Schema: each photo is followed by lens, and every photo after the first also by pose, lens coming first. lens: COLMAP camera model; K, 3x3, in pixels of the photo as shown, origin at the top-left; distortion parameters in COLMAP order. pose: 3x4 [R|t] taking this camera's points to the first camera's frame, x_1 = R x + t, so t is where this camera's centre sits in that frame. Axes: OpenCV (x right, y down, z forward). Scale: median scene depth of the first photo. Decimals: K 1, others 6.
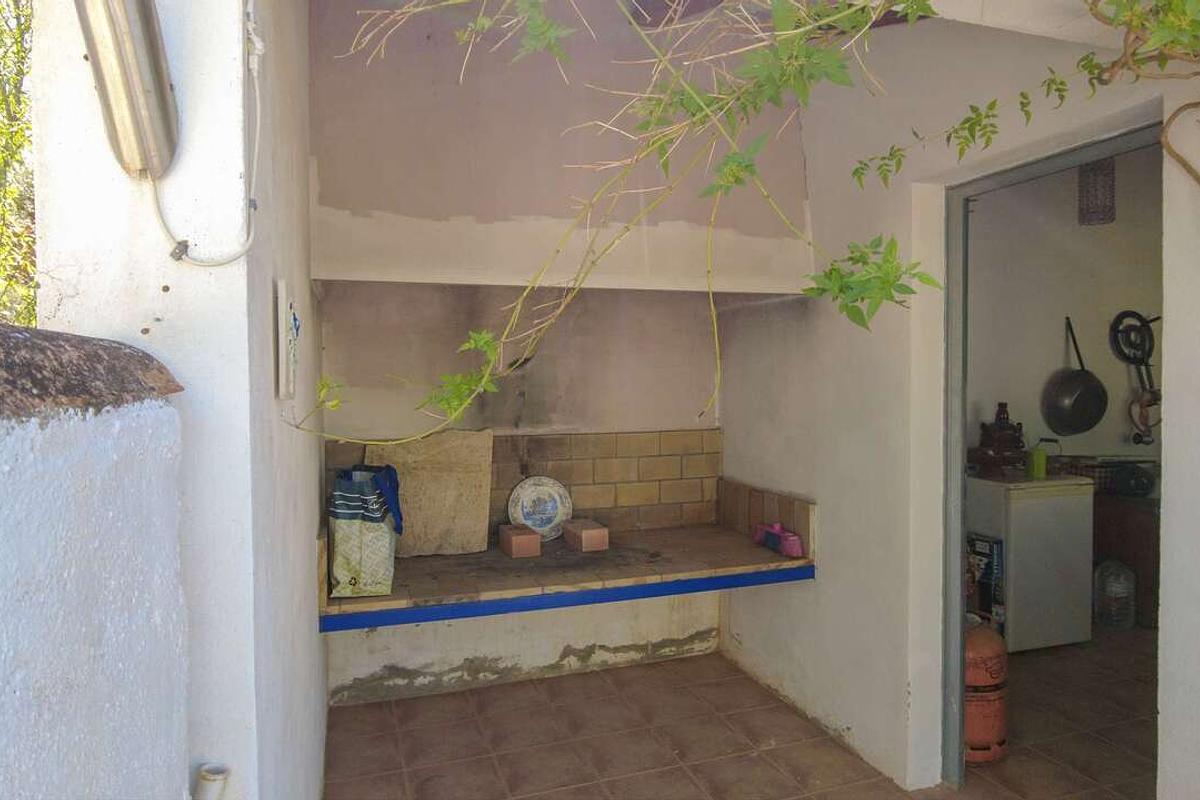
lens RADIAL K [[760.1, 0, 600.0], [0, 760.1, 400.0], [0, 0, 1]] dist [-0.001989, -0.000935]
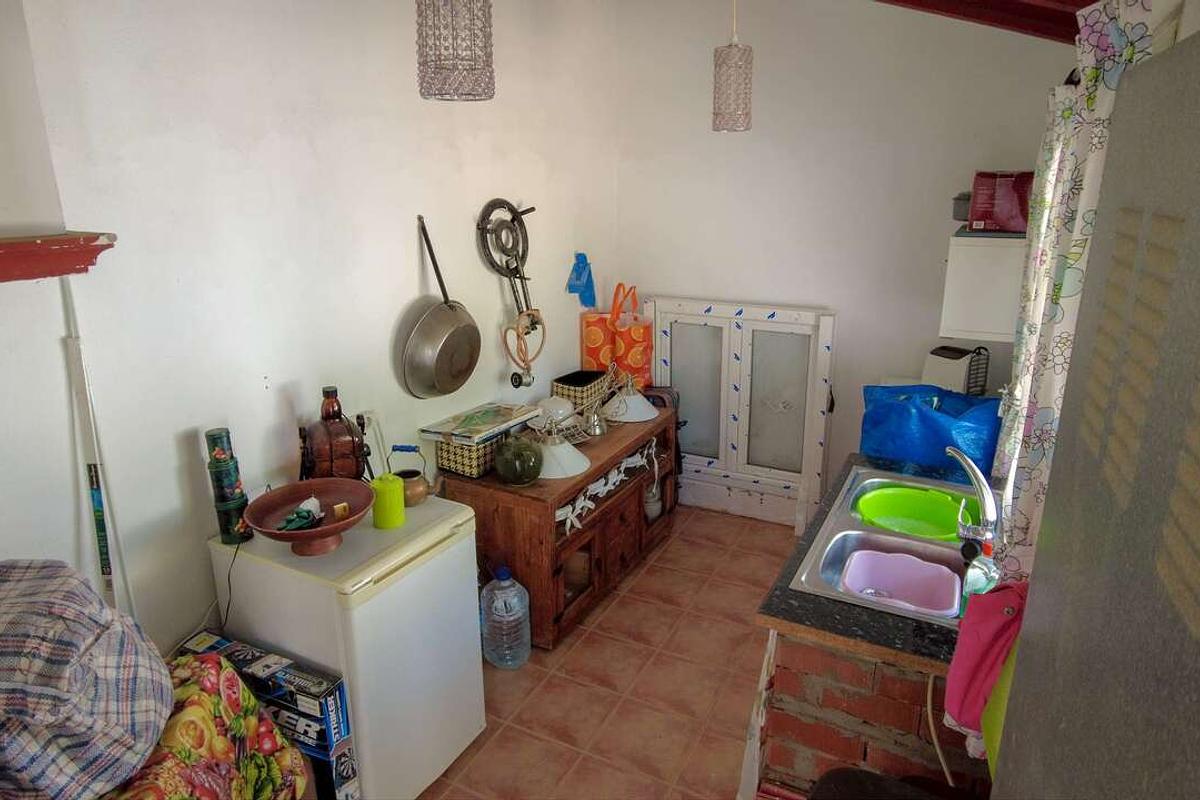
lens RADIAL K [[760.1, 0, 600.0], [0, 760.1, 400.0], [0, 0, 1]] dist [-0.001989, -0.000935]
pose [[0.725649, -0.186842, 0.662211, 0.273218], [0.020353, 0.967833, 0.250770, -0.114688], [-0.687764, -0.168492, 0.706110, 0.418752]]
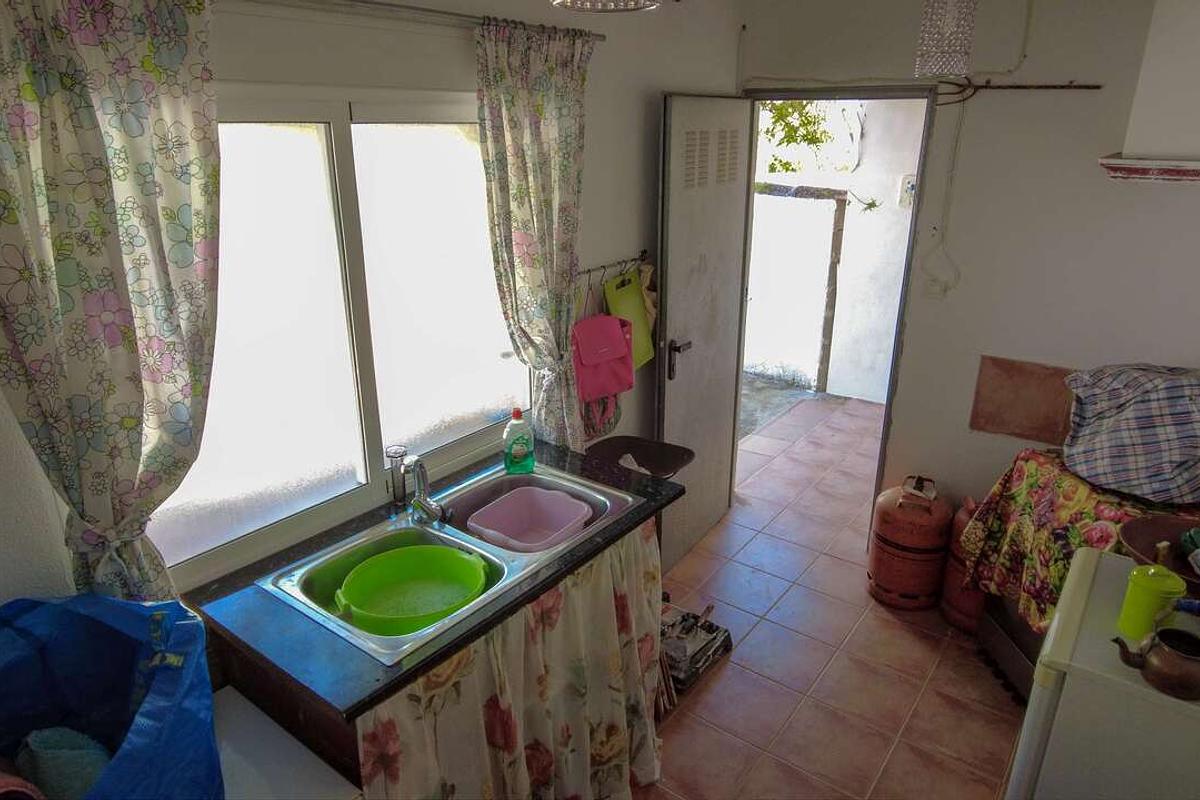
lens RADIAL K [[760.1, 0, 600.0], [0, 760.1, 400.0], [0, 0, 1]] dist [-0.001989, -0.000935]
pose [[-0.835140, 0.194124, -0.514642, 0.754556], [-0.014527, 0.927539, 0.373443, -0.136431], [0.549845, 0.319354, -0.771805, 0.857281]]
